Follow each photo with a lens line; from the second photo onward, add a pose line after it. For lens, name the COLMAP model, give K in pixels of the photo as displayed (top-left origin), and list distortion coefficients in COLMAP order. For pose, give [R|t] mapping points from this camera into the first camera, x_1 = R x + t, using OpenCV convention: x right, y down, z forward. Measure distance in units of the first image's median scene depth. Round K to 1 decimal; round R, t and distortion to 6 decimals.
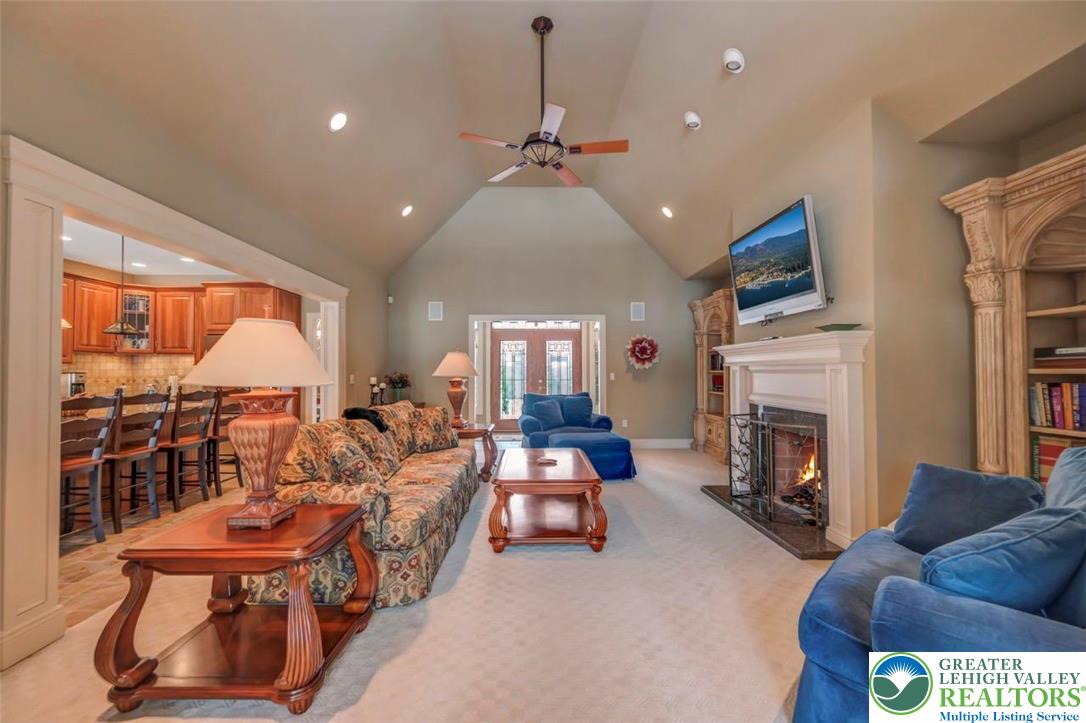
lens RADIAL K [[432.1, 0, 539.7], [0, 432.1, 360.6], [0, 0, 1]] dist [-0.000830, 0.000156]
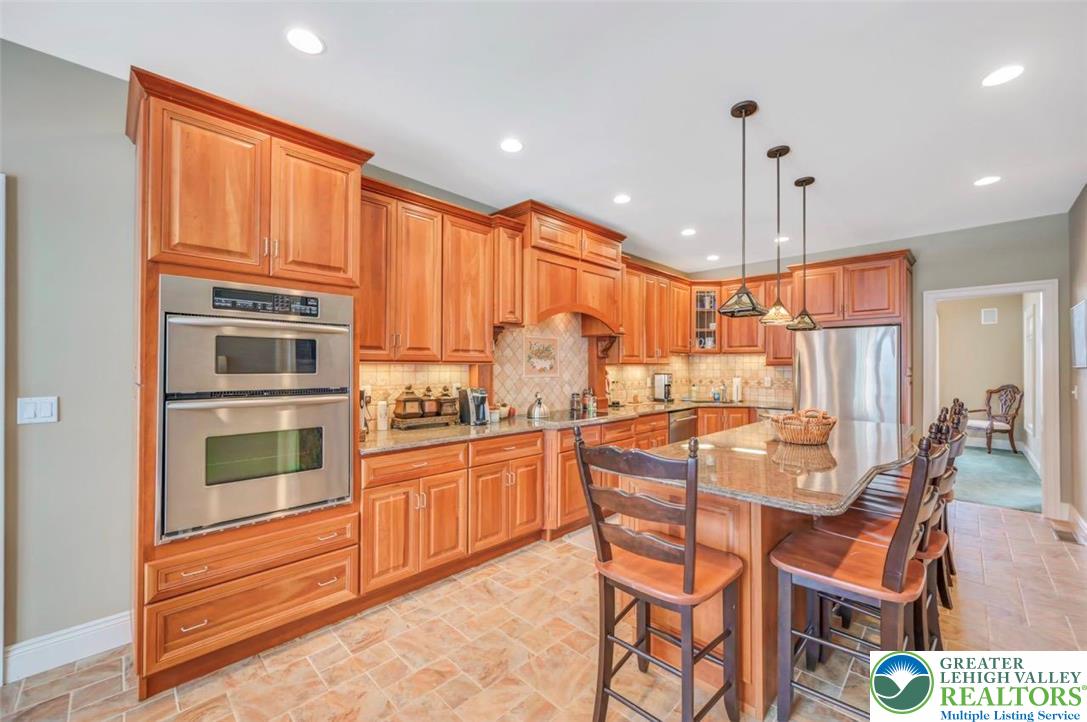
lens RADIAL K [[428.6, 0, 541.5], [0, 428.6, 362.4], [0, 0, 1]] dist [-0.001547, 0.000198]
pose [[0.700284, -0.000494, -0.713864, -0.527738], [0.010298, 0.999903, 0.009410, -0.009754], [0.713790, -0.013941, 0.700221, 0.089684]]
